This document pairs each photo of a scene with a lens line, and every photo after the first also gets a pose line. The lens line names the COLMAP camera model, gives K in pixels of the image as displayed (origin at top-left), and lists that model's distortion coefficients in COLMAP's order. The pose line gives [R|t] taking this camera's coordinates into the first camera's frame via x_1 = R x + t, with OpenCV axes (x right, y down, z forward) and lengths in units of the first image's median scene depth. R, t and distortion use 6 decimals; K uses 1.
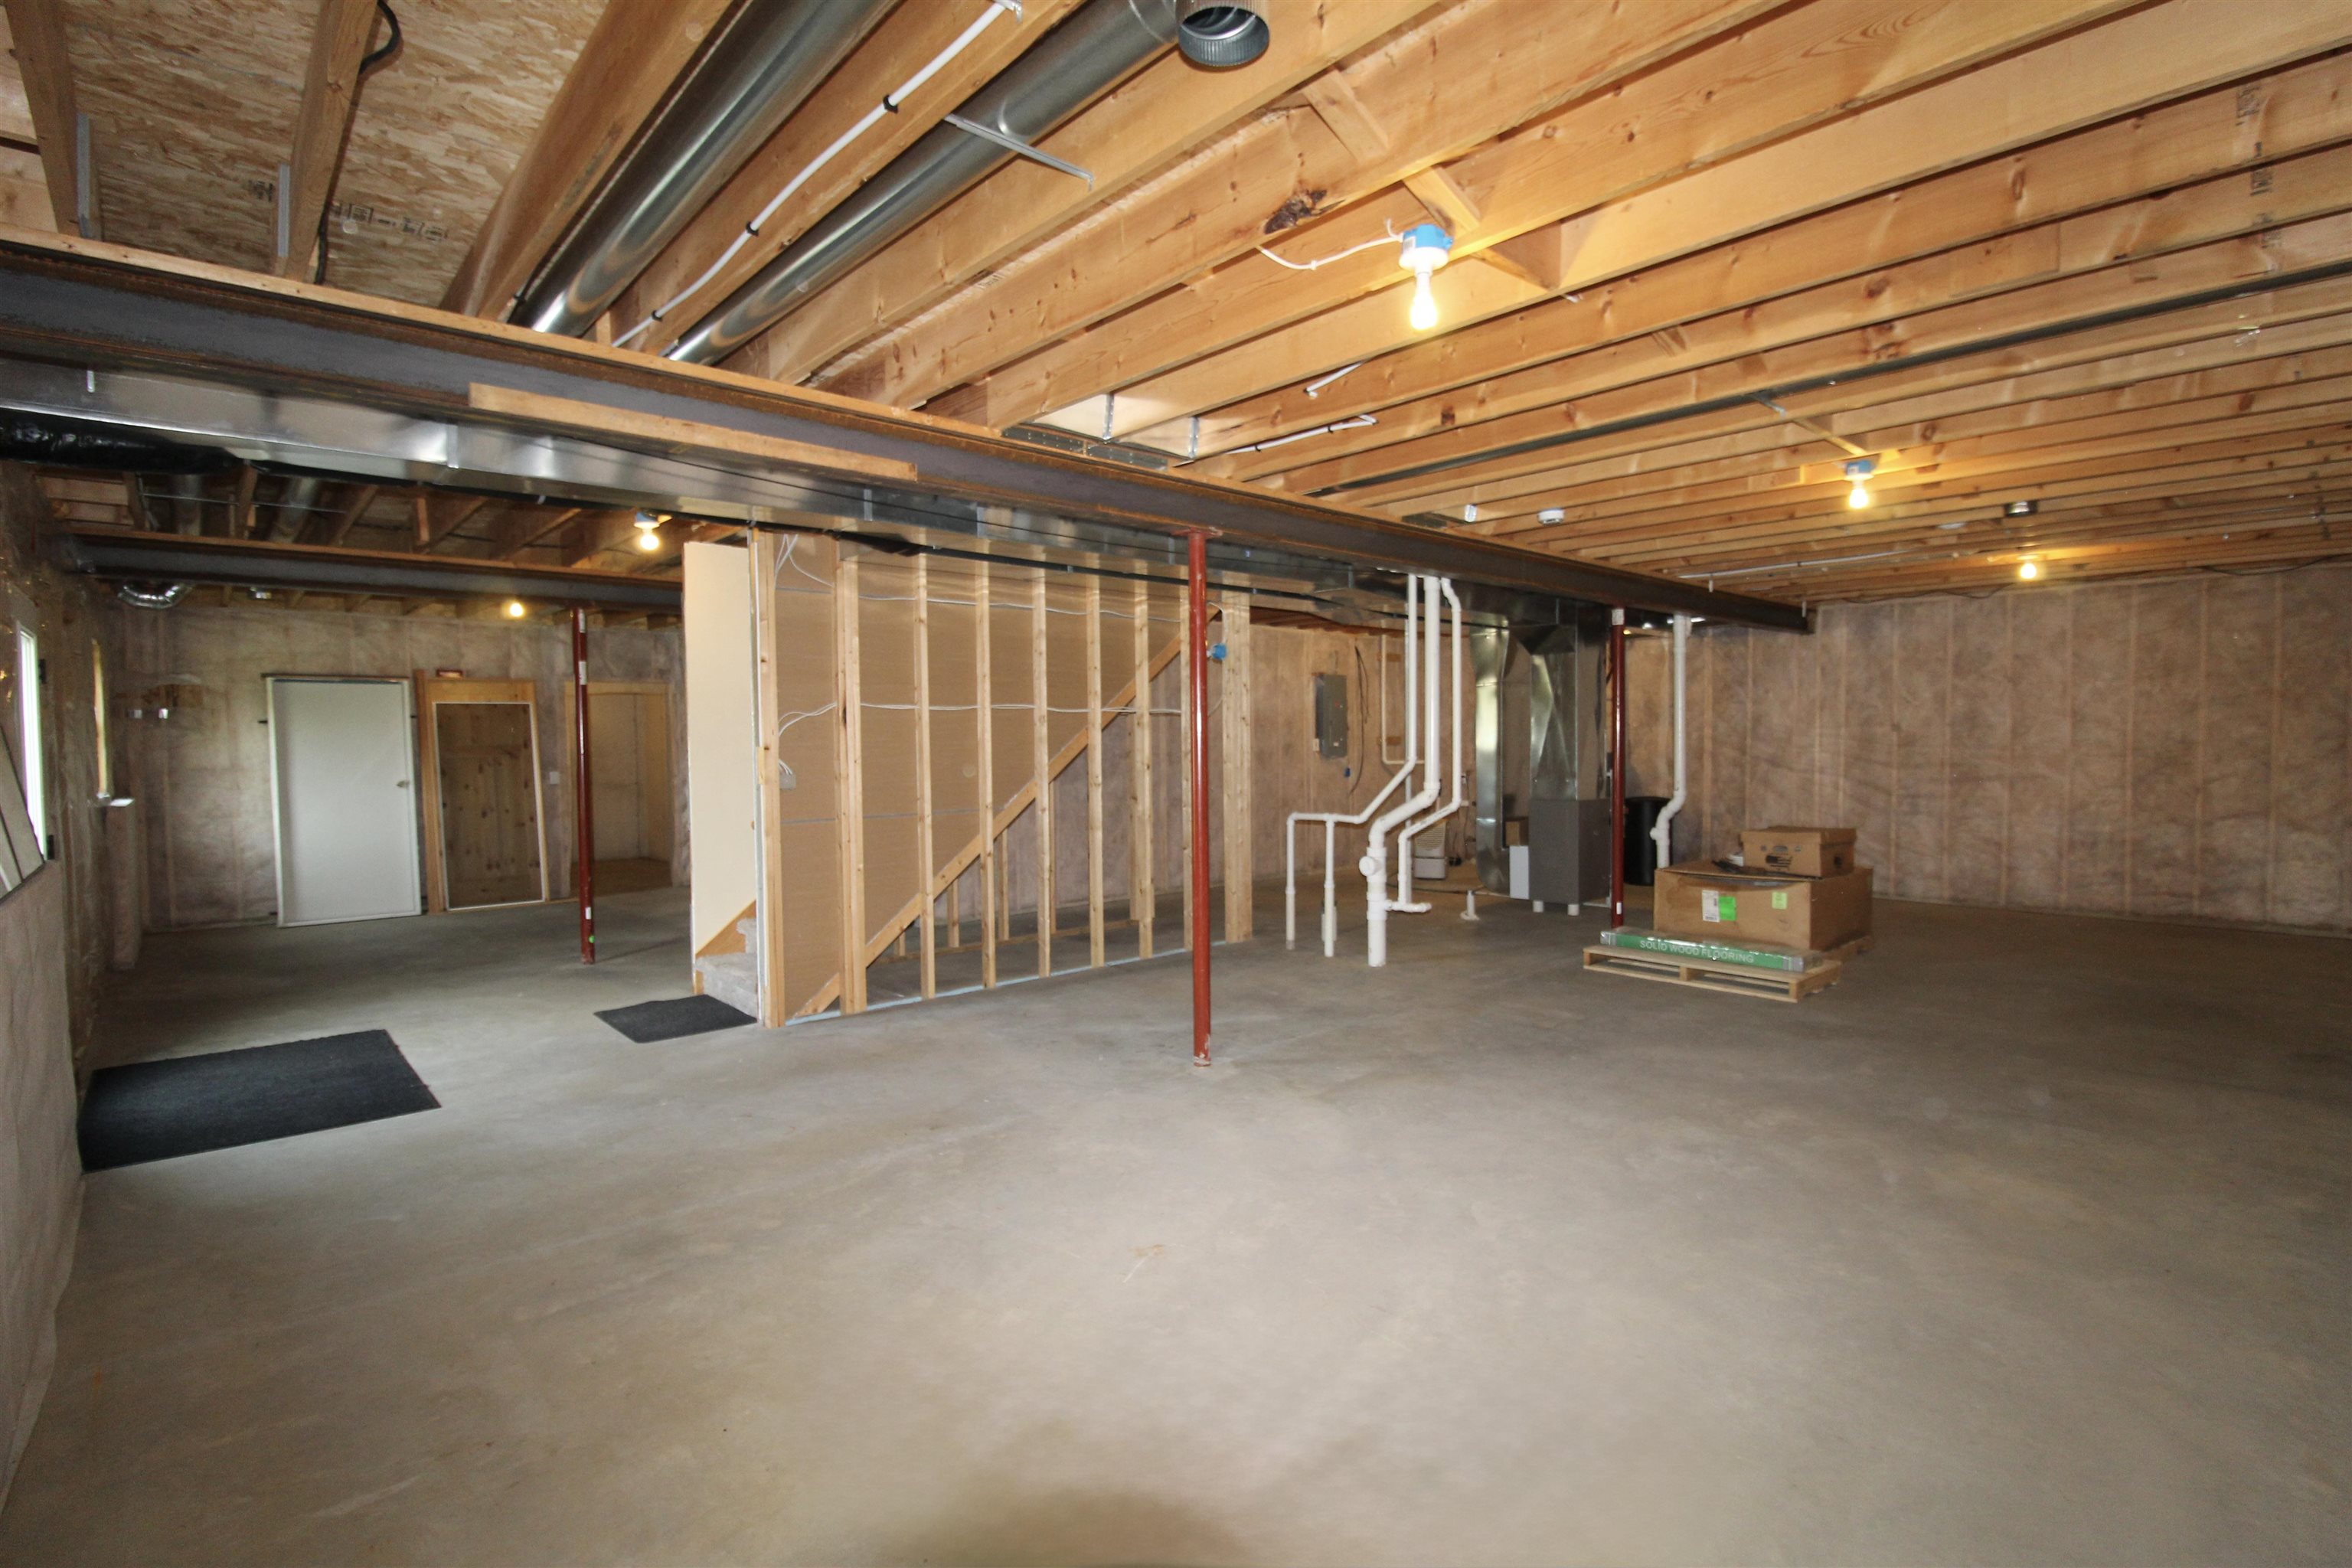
lens RADIAL K [[1105.5, 0, 1238.9], [0, 1105.5, 784.0], [0, 0, 1]] dist [0.001256, -0.009844]
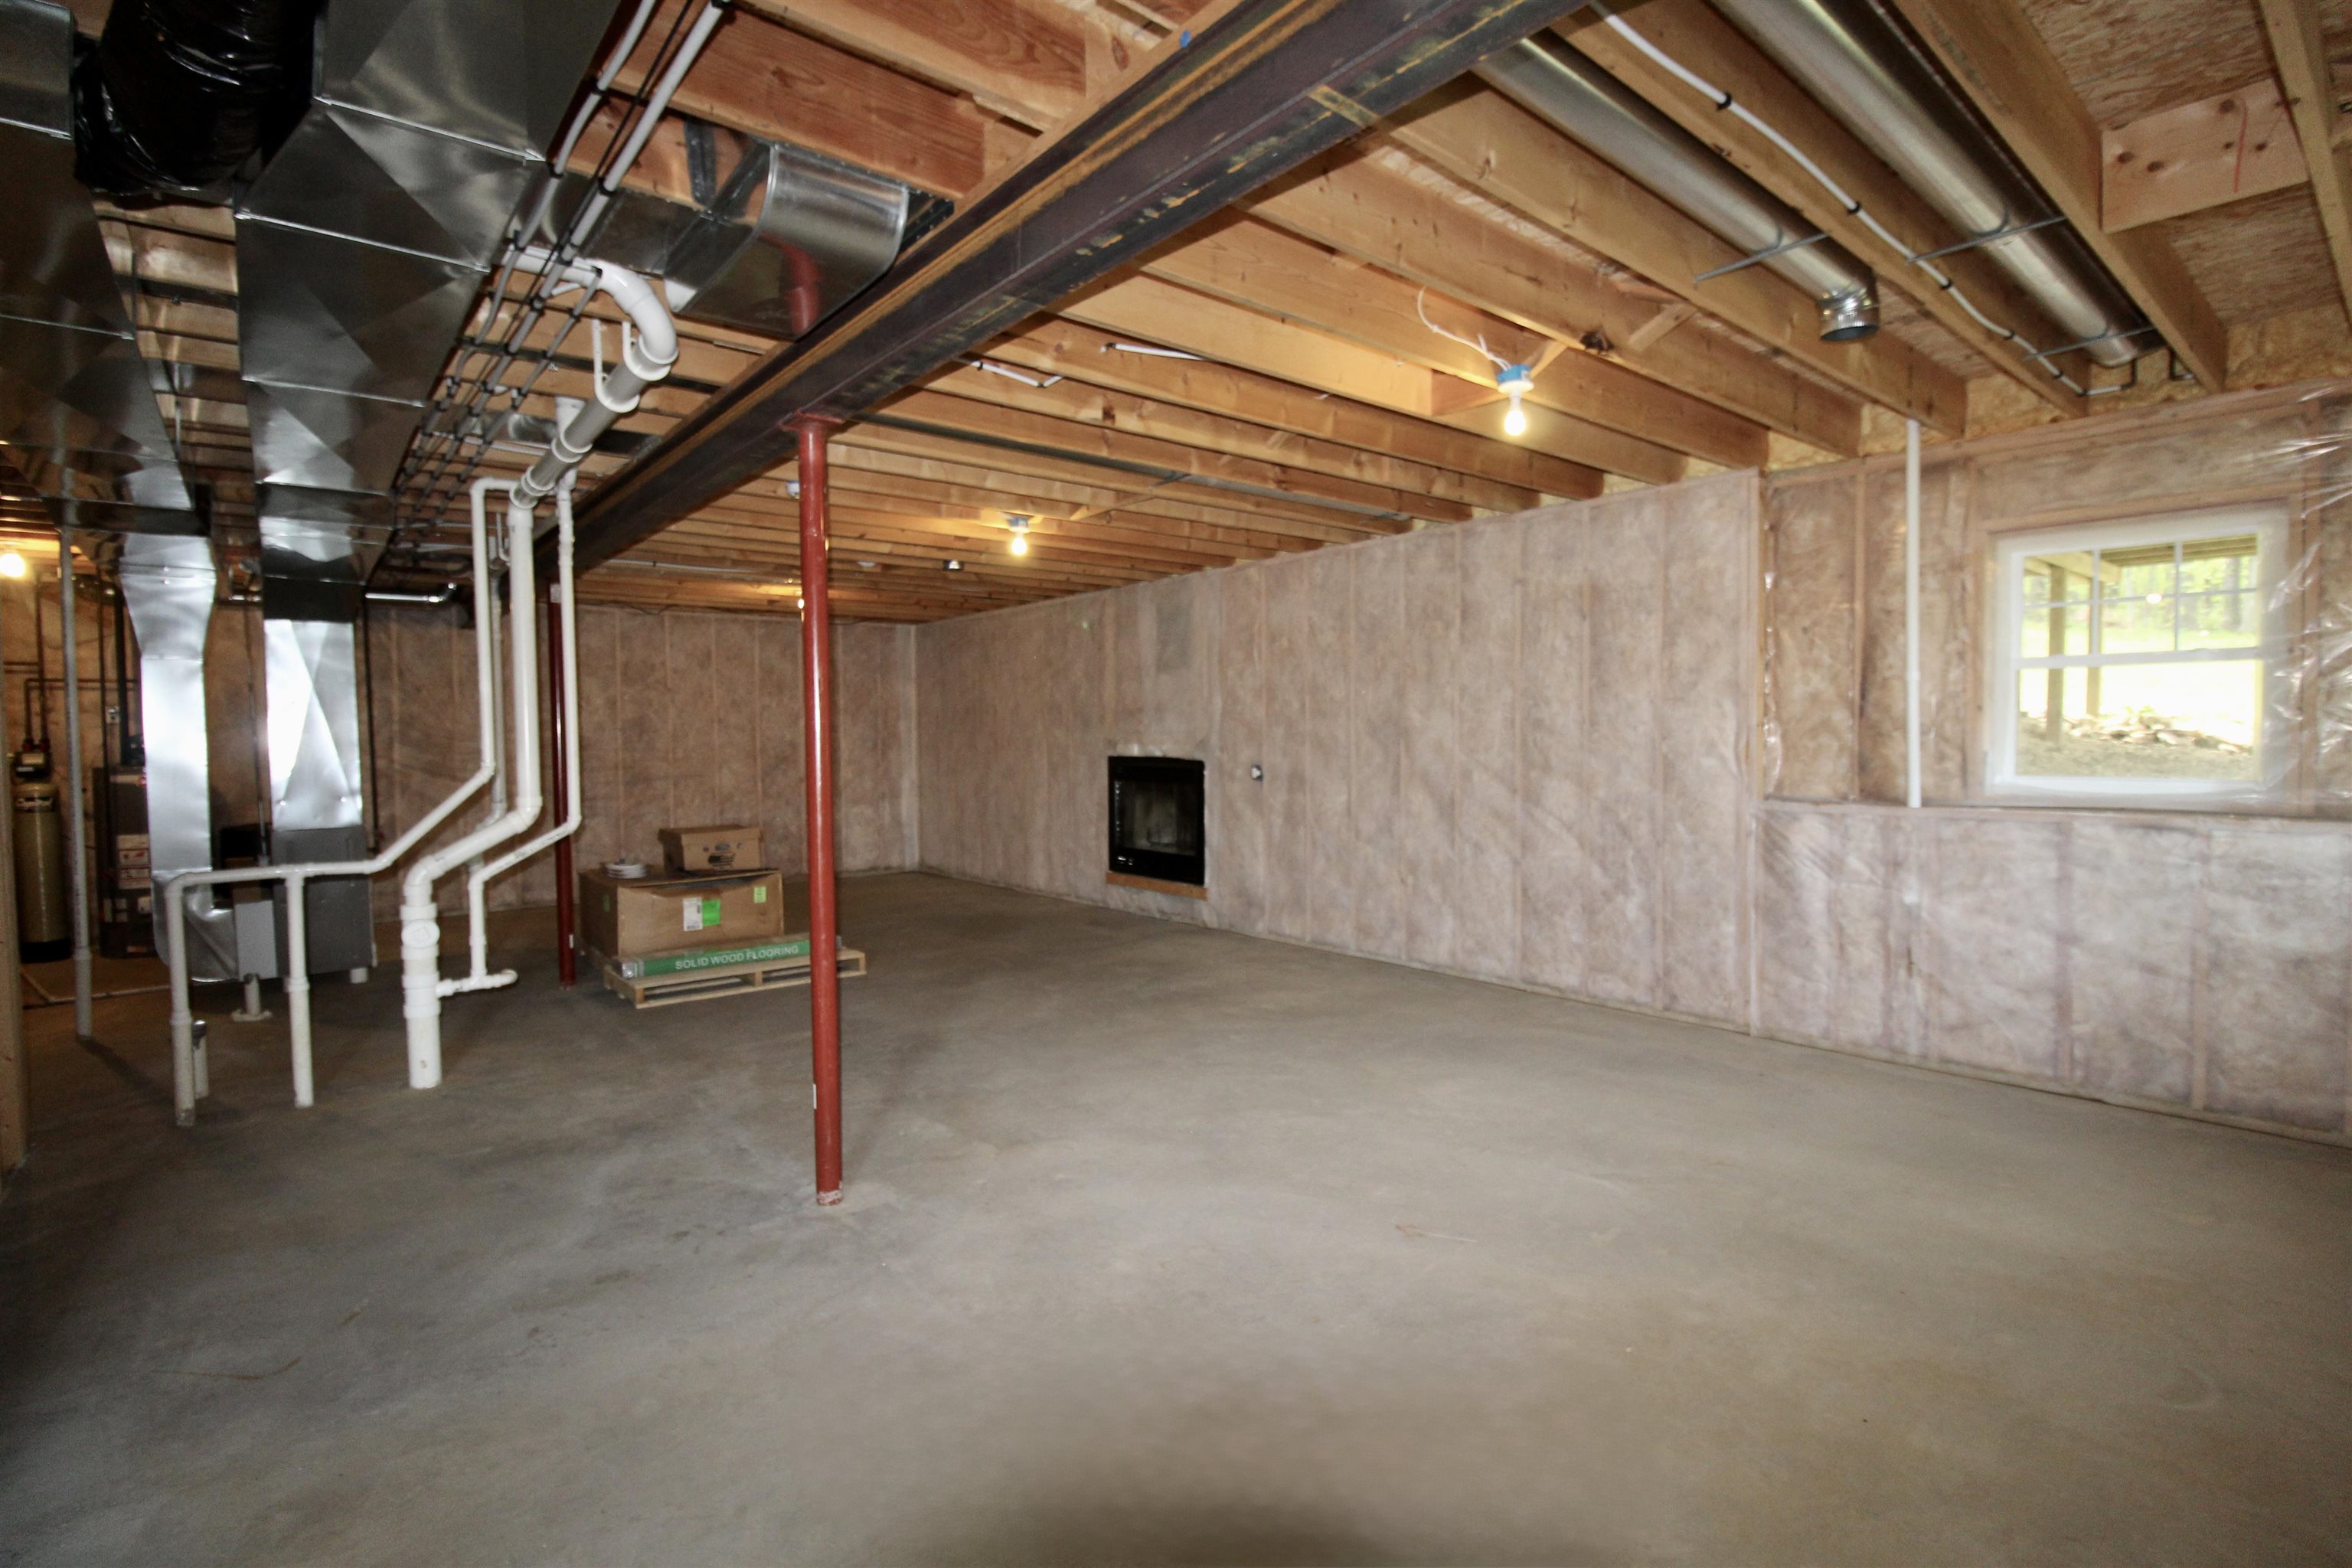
lens RADIAL K [[1105.5, 0, 1174.8], [0, 1105.5, 787.6], [0, 0, 1]] dist [0.001256, -0.009844]
pose [[0.059325, -0.039177, 0.997470, -0.871313], [0.051642, 0.998012, 0.036127, -0.020379], [-0.996902, 0.049368, 0.061230, 0.916746]]
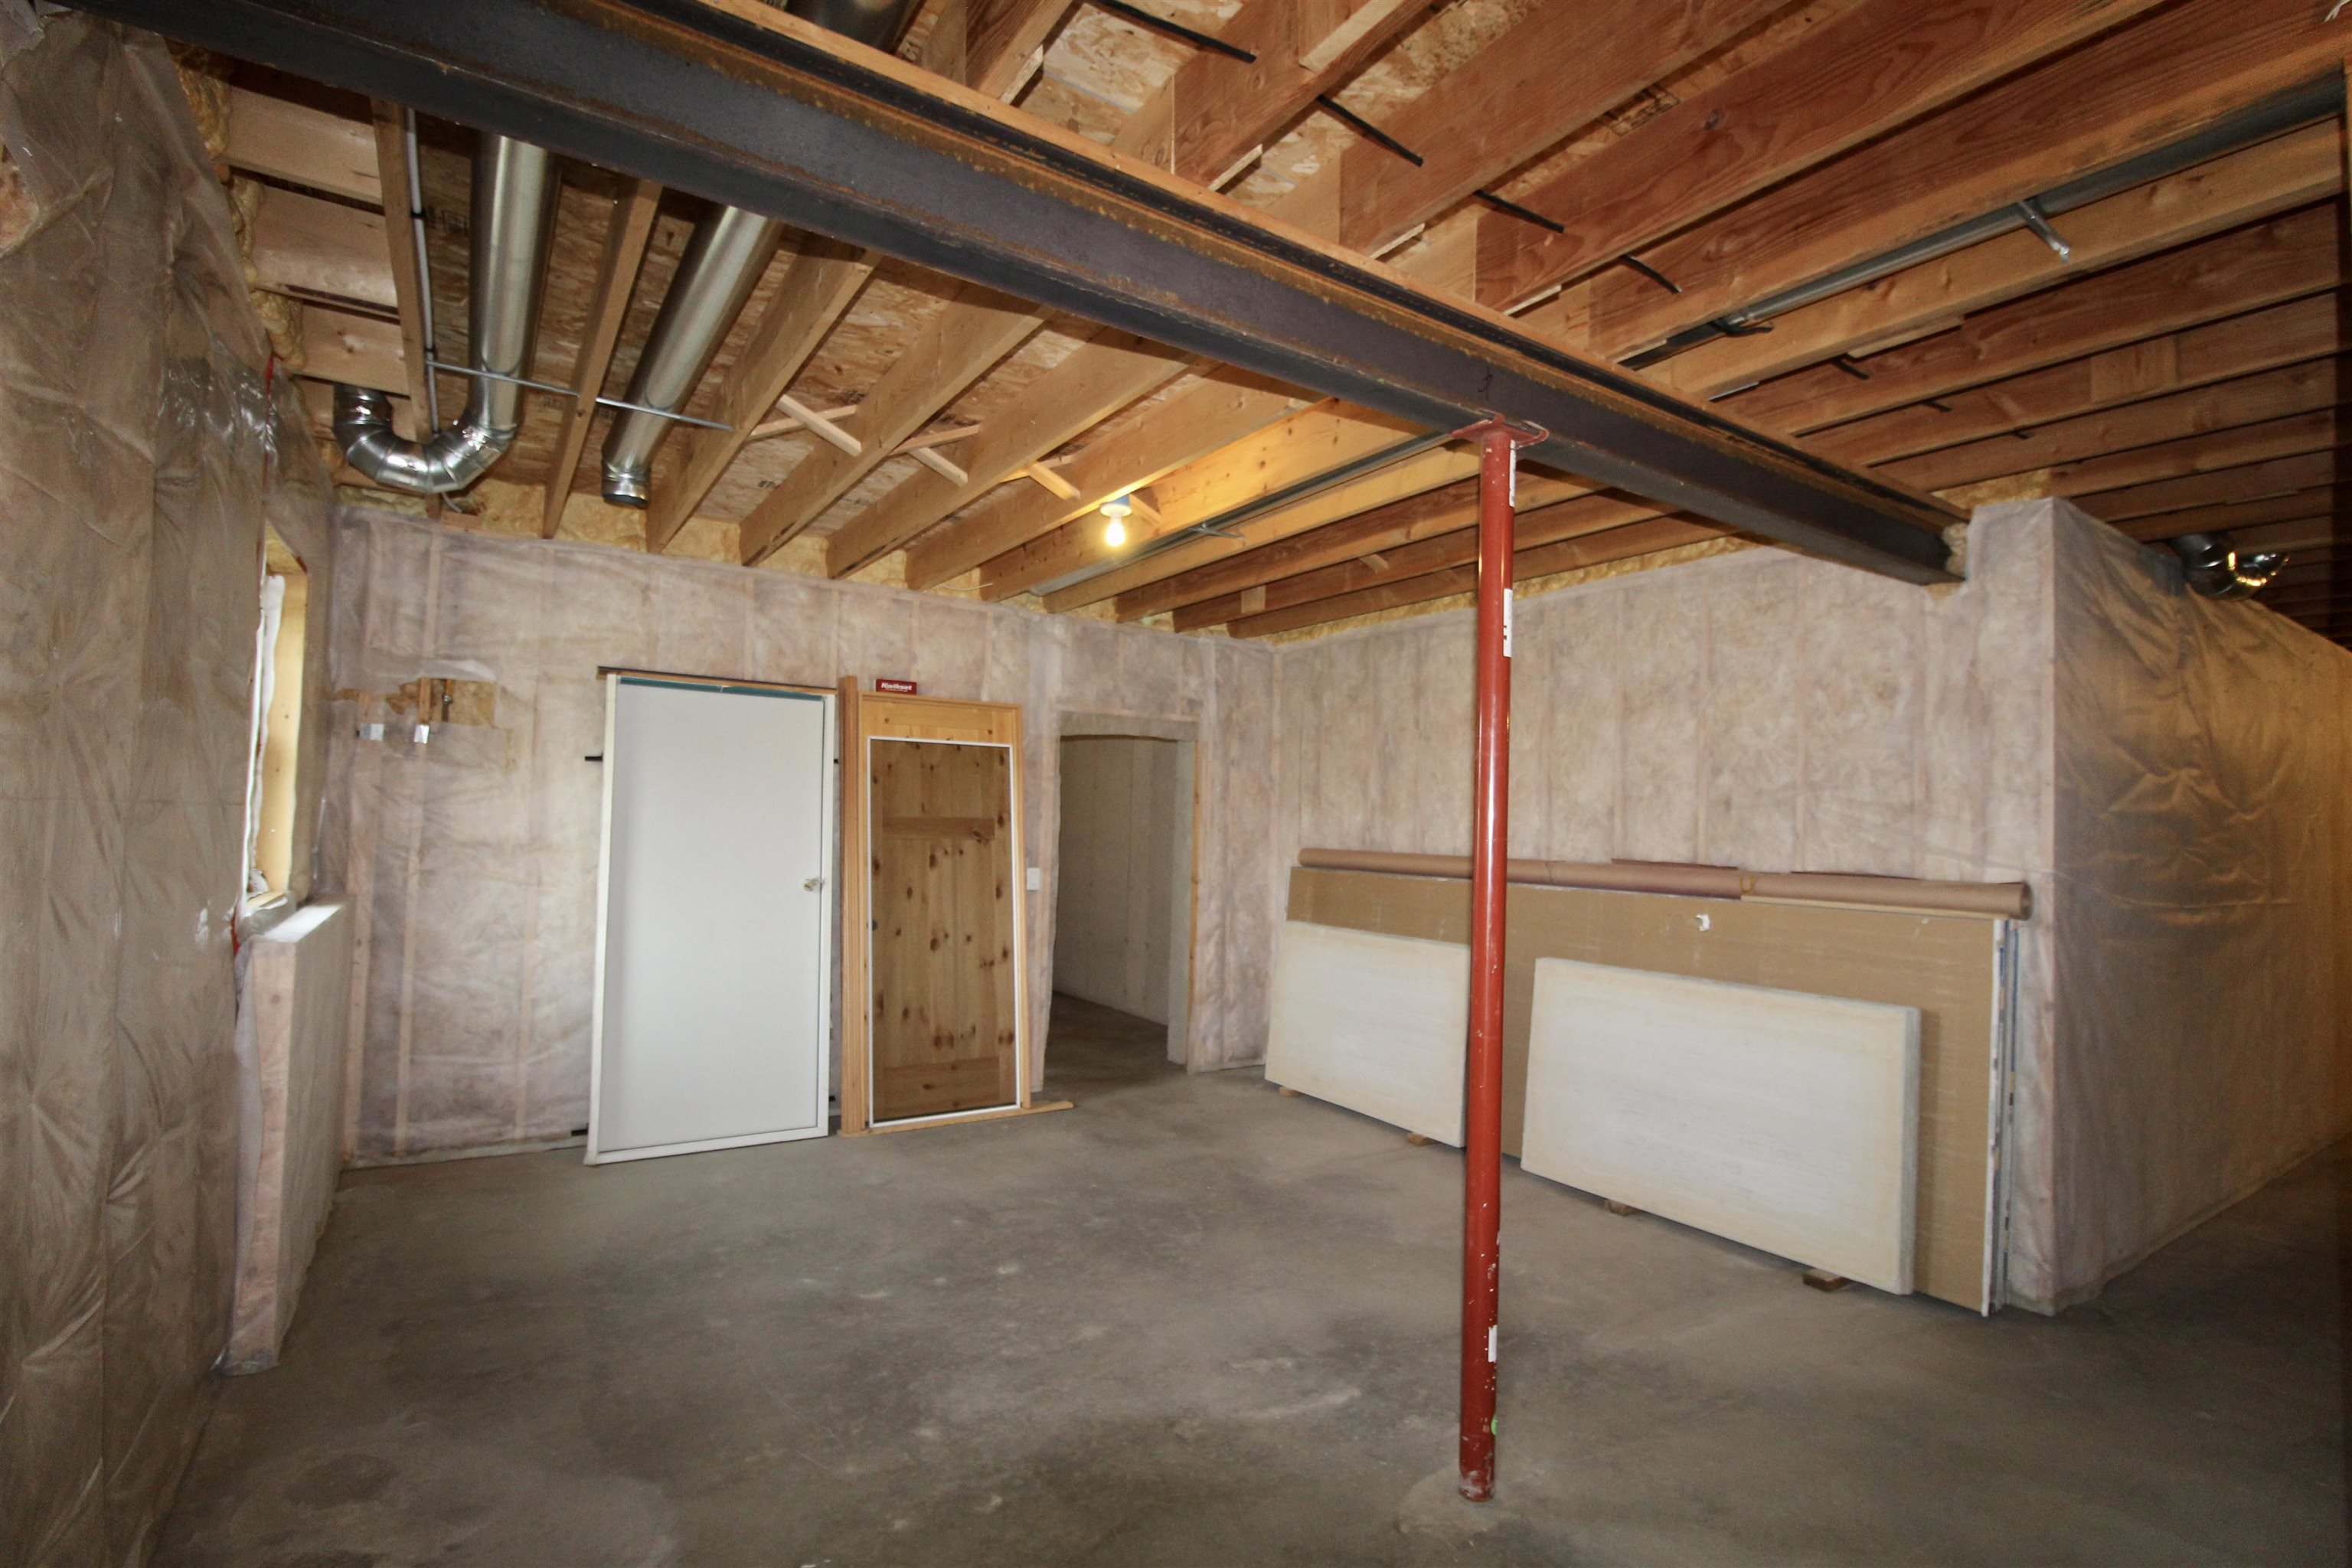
lens RADIAL K [[1105.5, 0, 1242.5], [0, 1105.5, 788.2], [0, 0, 1]] dist [0.001256, -0.009844]
pose [[0.988134, 0.024554, -0.151622, -0.442842], [-0.038030, 0.995514, -0.086632, -0.007610], [0.148814, 0.091370, 0.984635, 0.467188]]
